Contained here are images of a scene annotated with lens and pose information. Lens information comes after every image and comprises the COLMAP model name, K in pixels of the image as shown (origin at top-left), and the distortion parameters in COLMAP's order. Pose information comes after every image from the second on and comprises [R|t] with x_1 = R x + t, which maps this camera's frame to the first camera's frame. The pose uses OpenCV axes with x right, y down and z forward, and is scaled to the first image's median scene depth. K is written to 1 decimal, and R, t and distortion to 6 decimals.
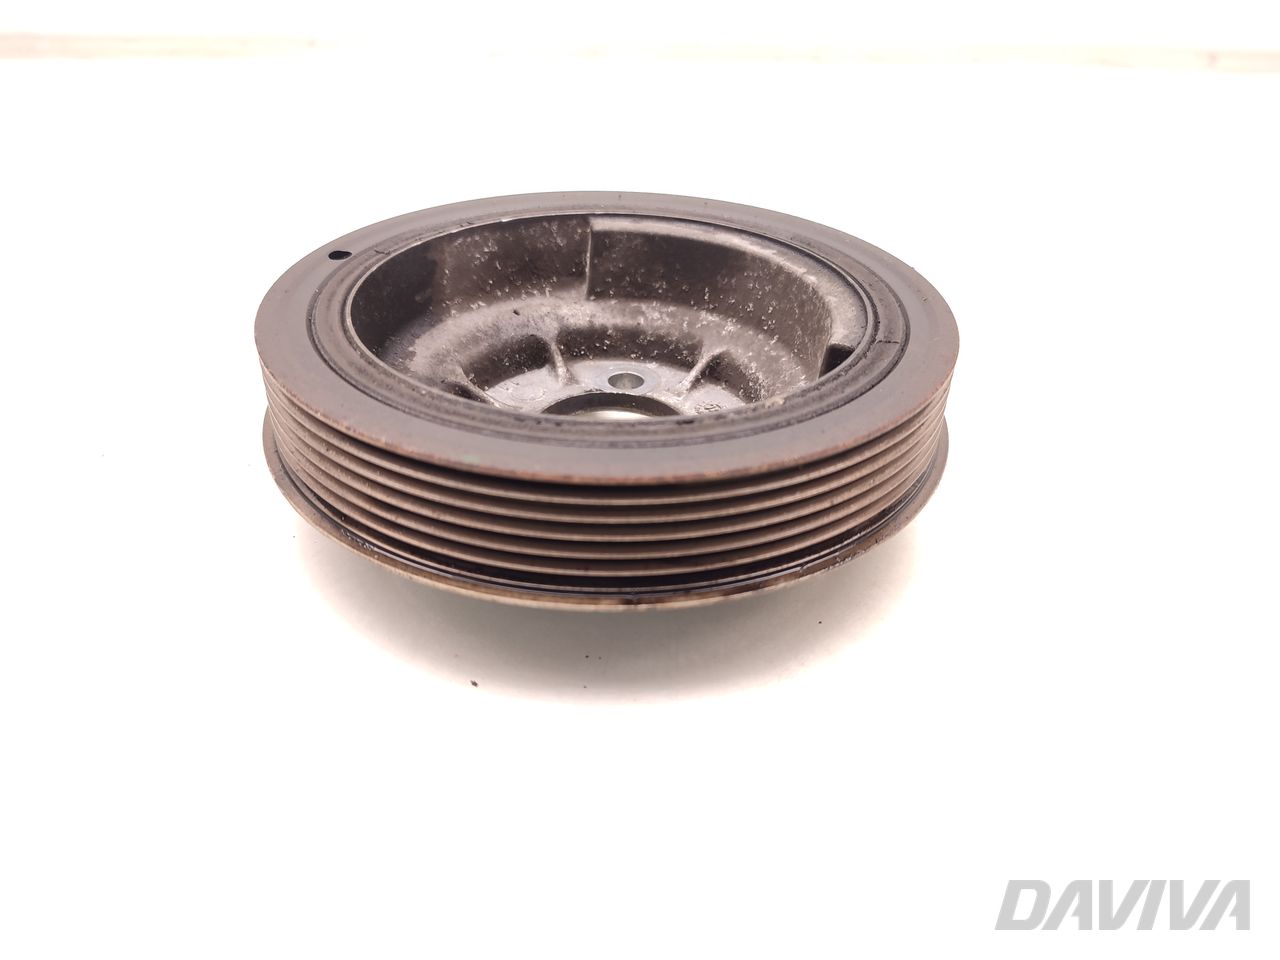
lens RADIAL K [[984.2, 0, 640.0], [0, 984.2, 480.0], [0, 0, 1]] dist [0.002042, -0.005075]
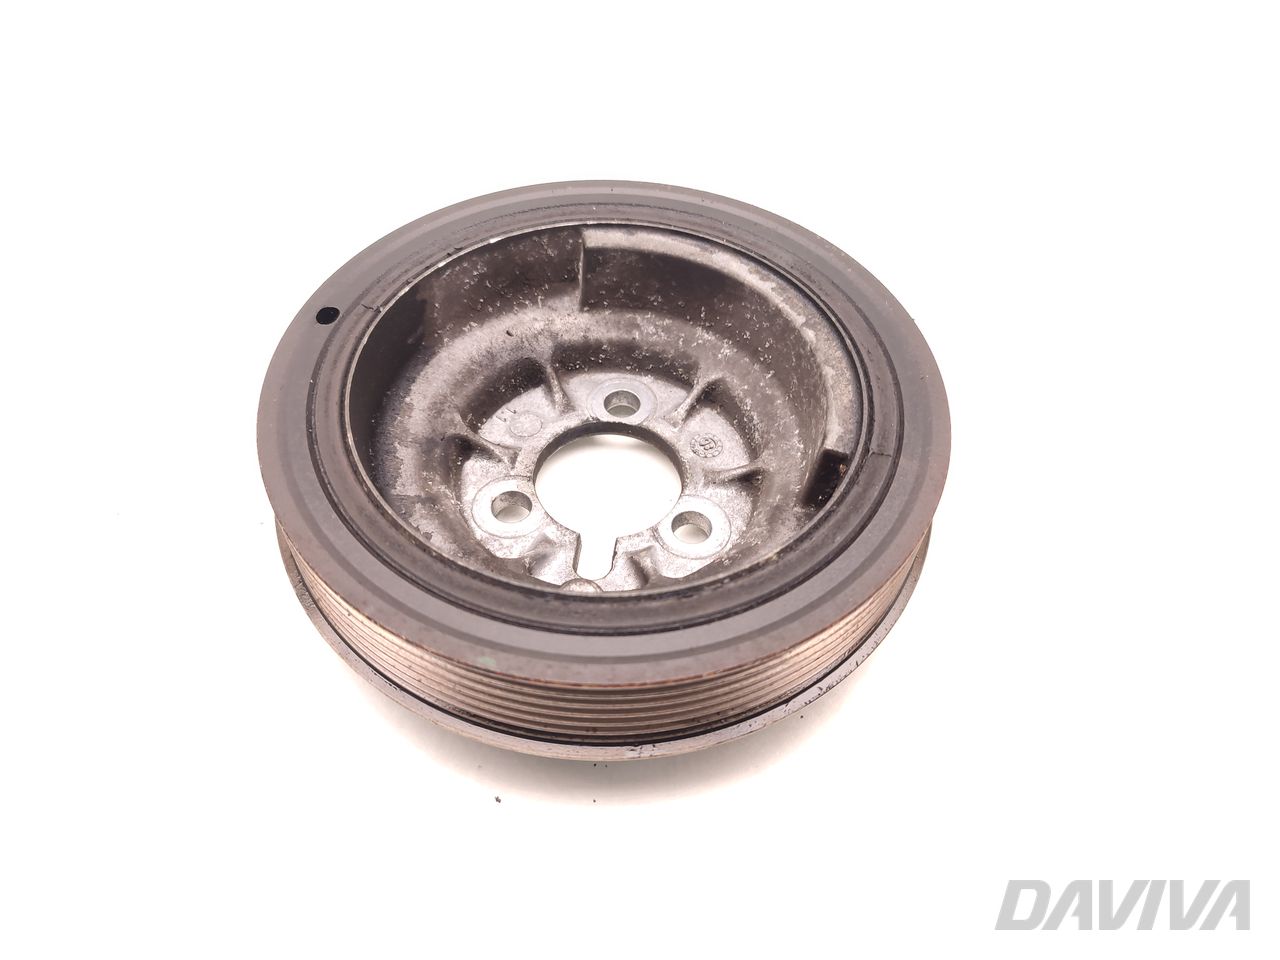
lens RADIAL K [[984.2, 0, 640.0], [0, 984.2, 480.0], [0, 0, 1]] dist [0.002042, -0.005075]
pose [[0.999864, -0.010714, 0.012545, -0.009209], [0.006265, 0.950038, 0.312072, -0.341337], [-0.015262, -0.311951, 0.949976, 0.017514]]
